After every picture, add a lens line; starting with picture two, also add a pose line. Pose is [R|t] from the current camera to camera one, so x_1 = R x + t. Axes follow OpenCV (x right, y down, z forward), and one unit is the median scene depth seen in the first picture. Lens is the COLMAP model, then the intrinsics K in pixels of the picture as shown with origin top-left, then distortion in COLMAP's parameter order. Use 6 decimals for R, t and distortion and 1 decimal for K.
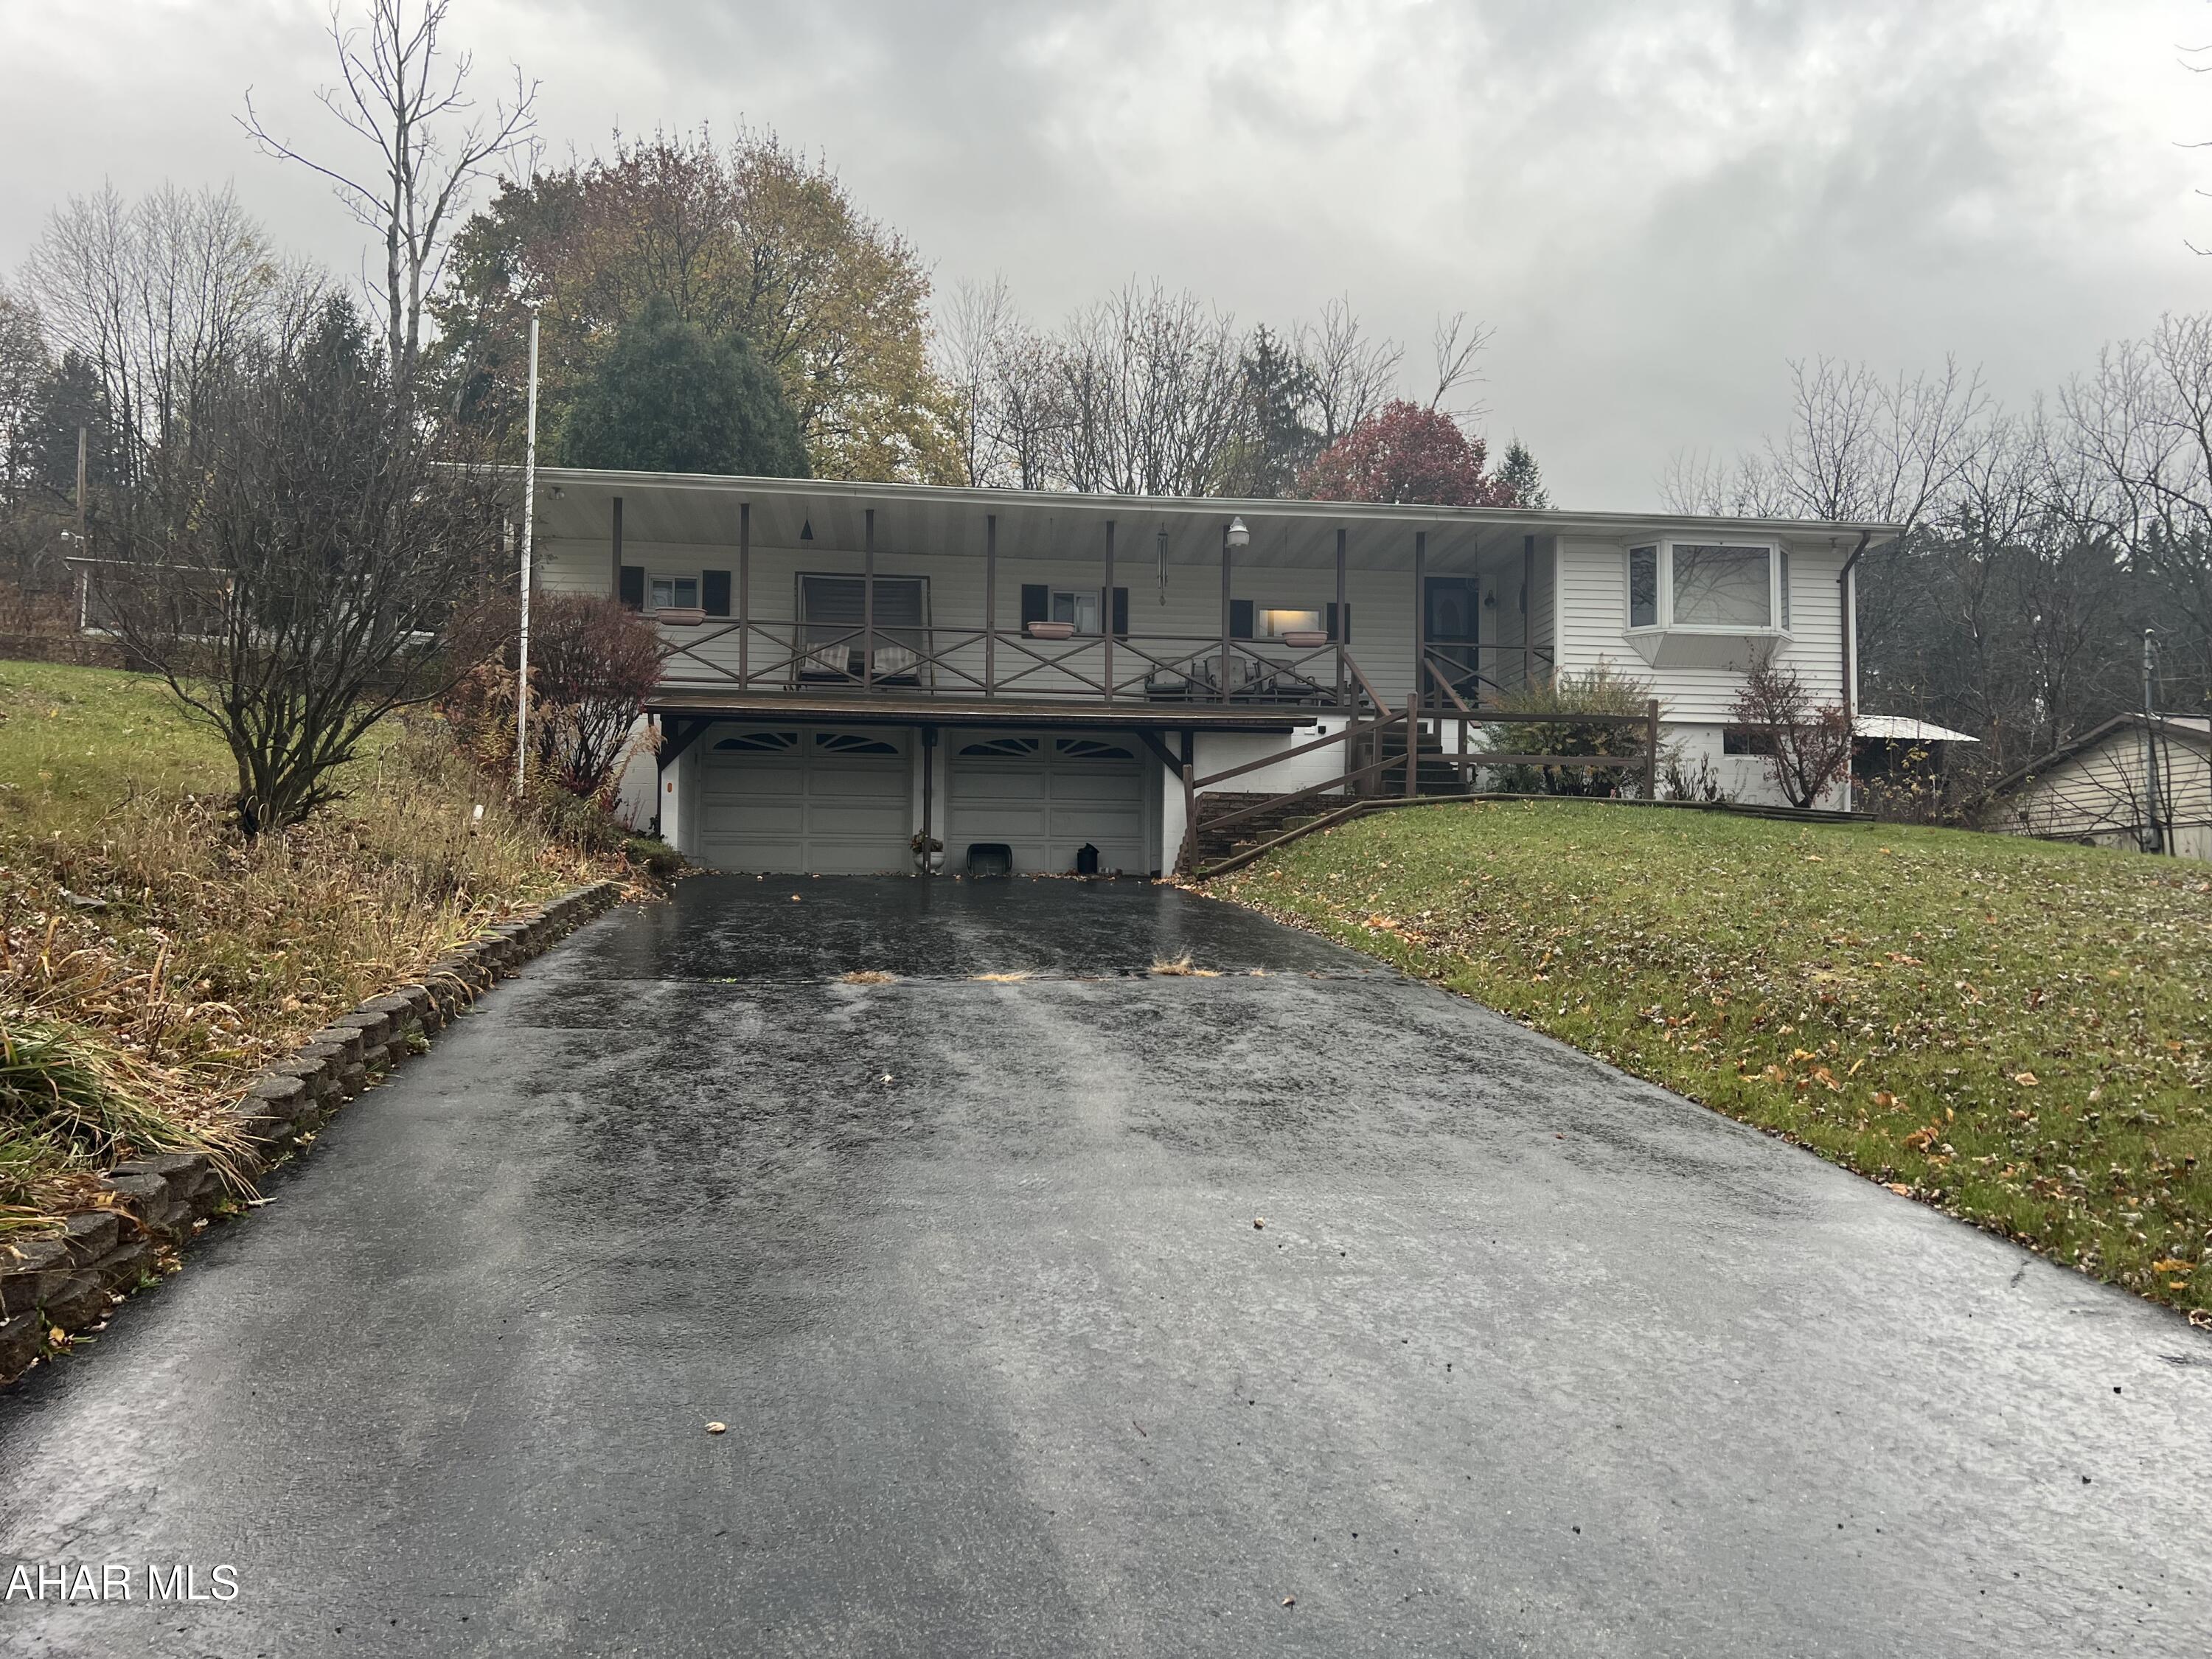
lens RADIAL K [[1663.9, 0, 1107.0], [0, 1663.9, 833.6], [0, 0, 1]] dist [0.046655, -0.009022]
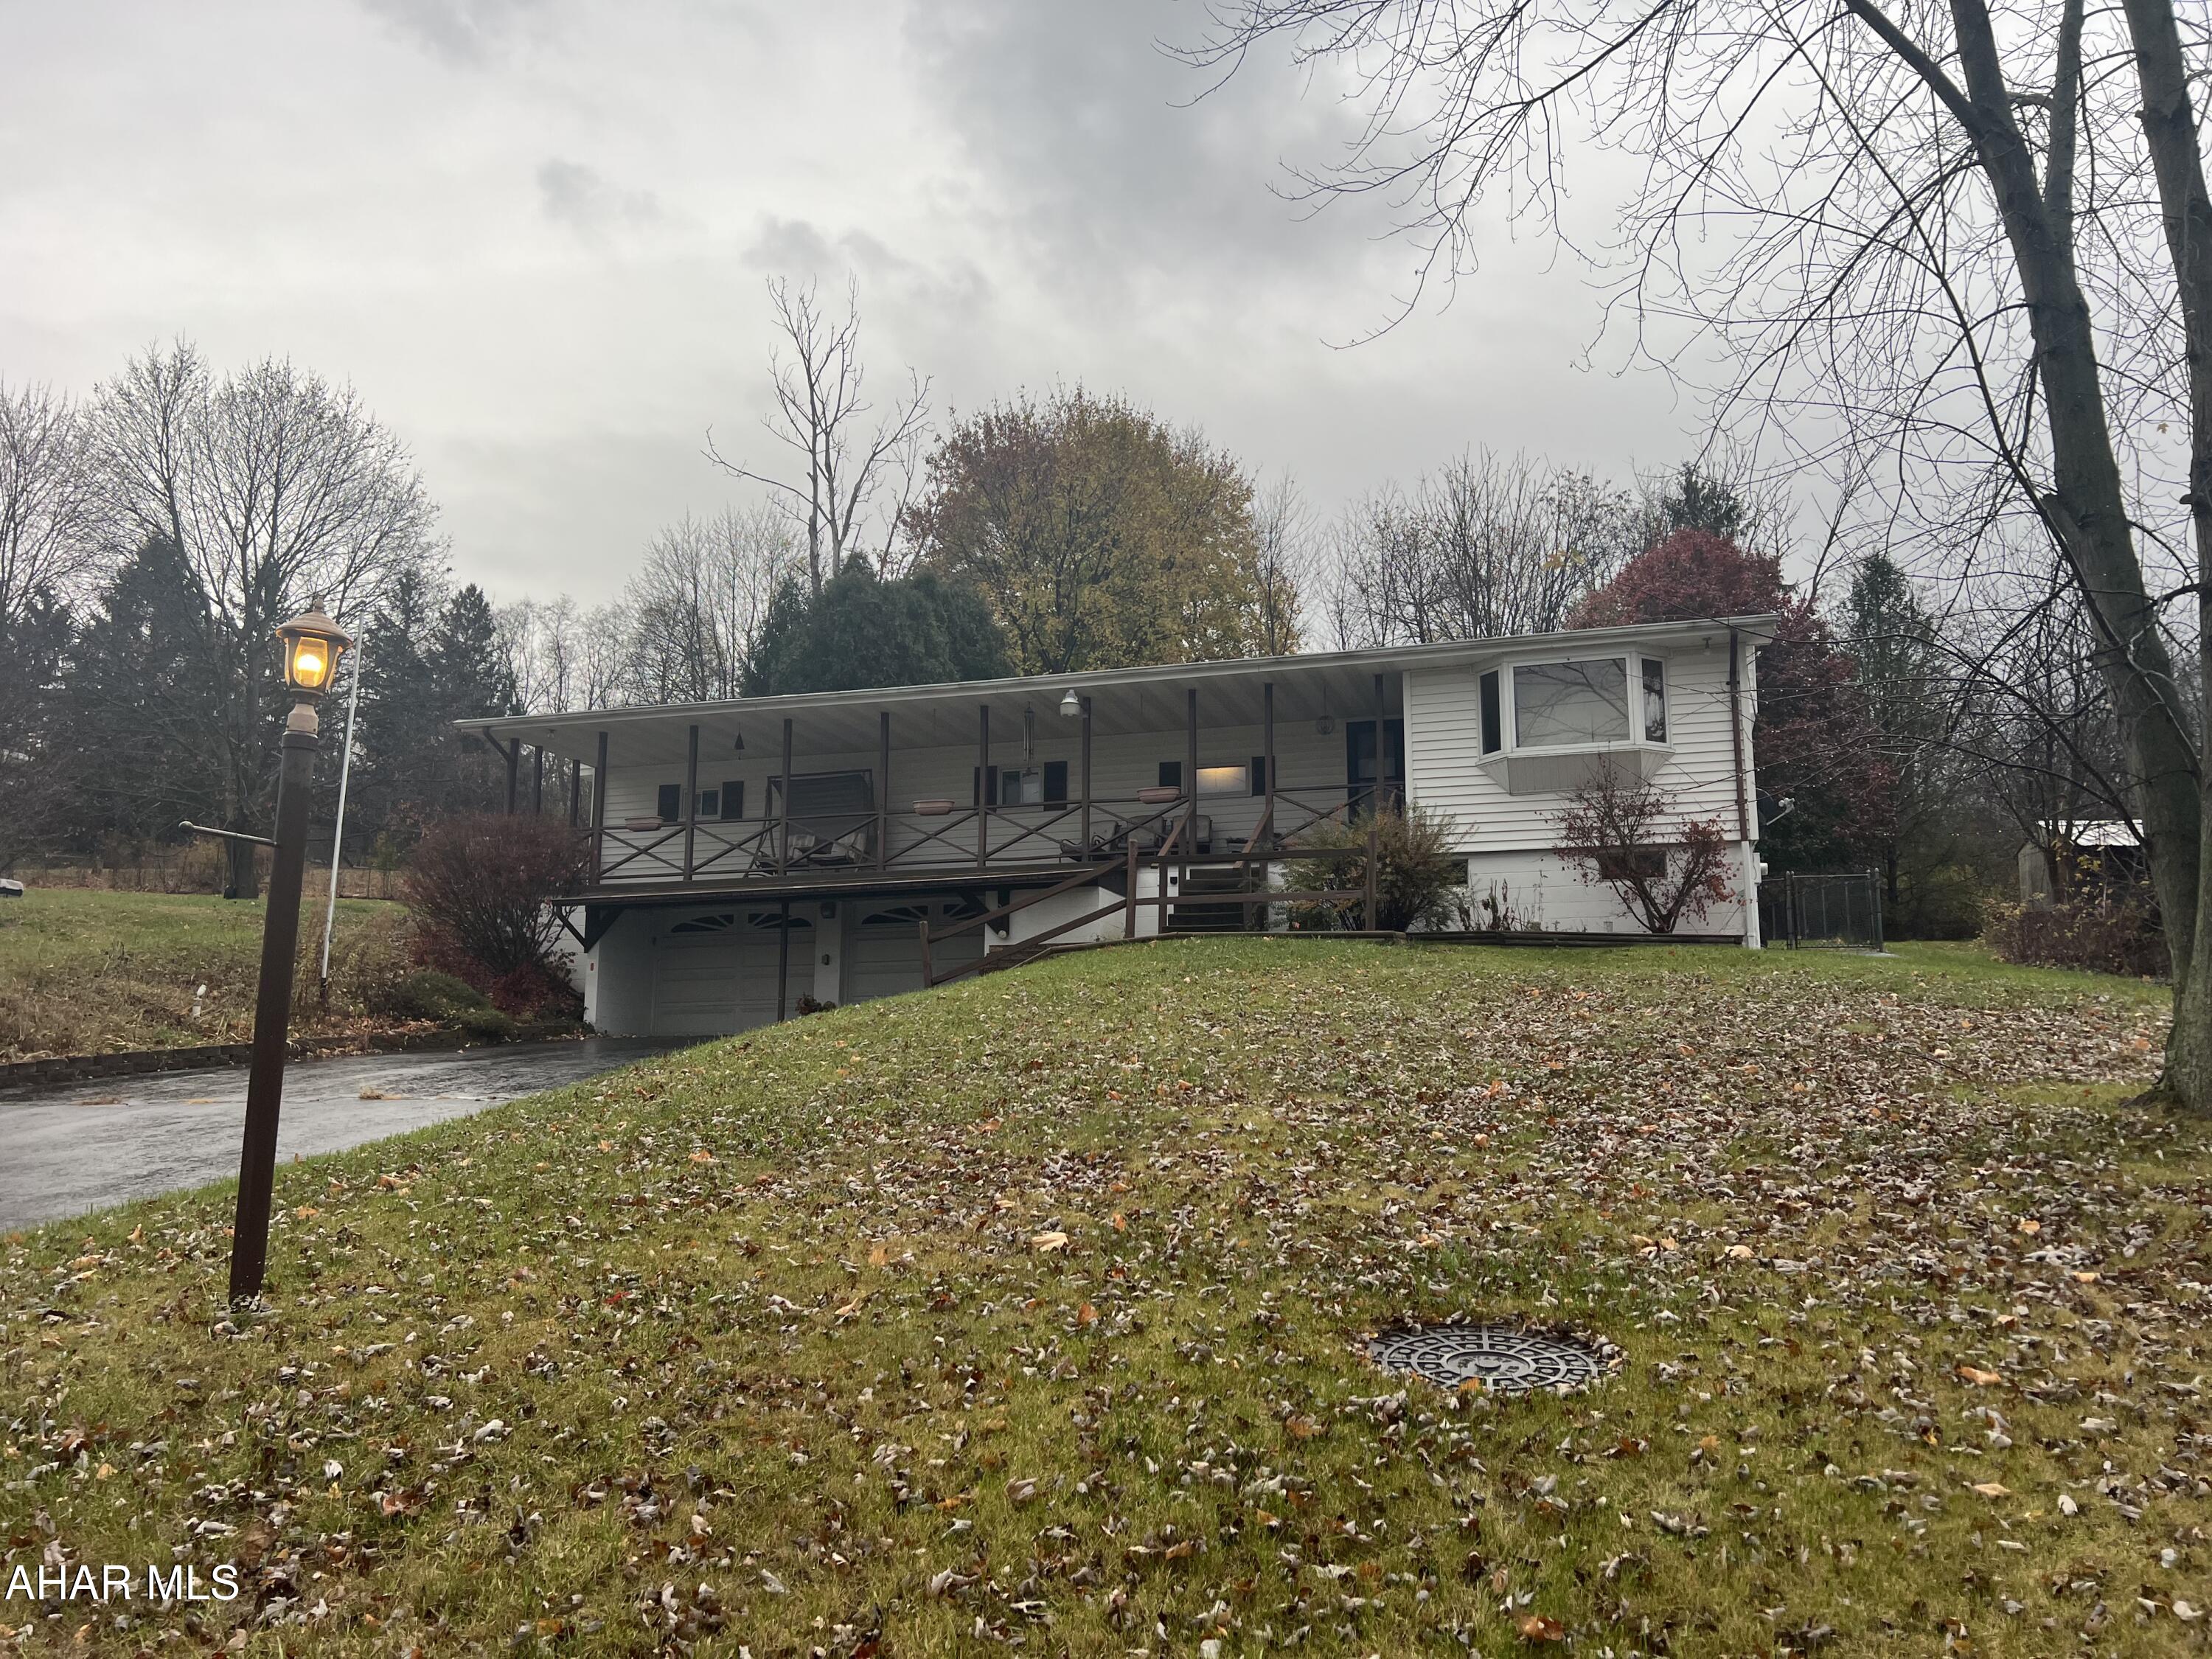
lens RADIAL K [[1663.9, 0, 1107.9], [0, 1663.9, 827.8], [0, 0, 1]] dist [0.046655, -0.009022]
pose [[0.917735, -0.078793, -0.389299, 0.486697], [0.033687, 0.992035, -0.121372, 0.027748], [0.395762, 0.098274, 0.913080, 0.038159]]
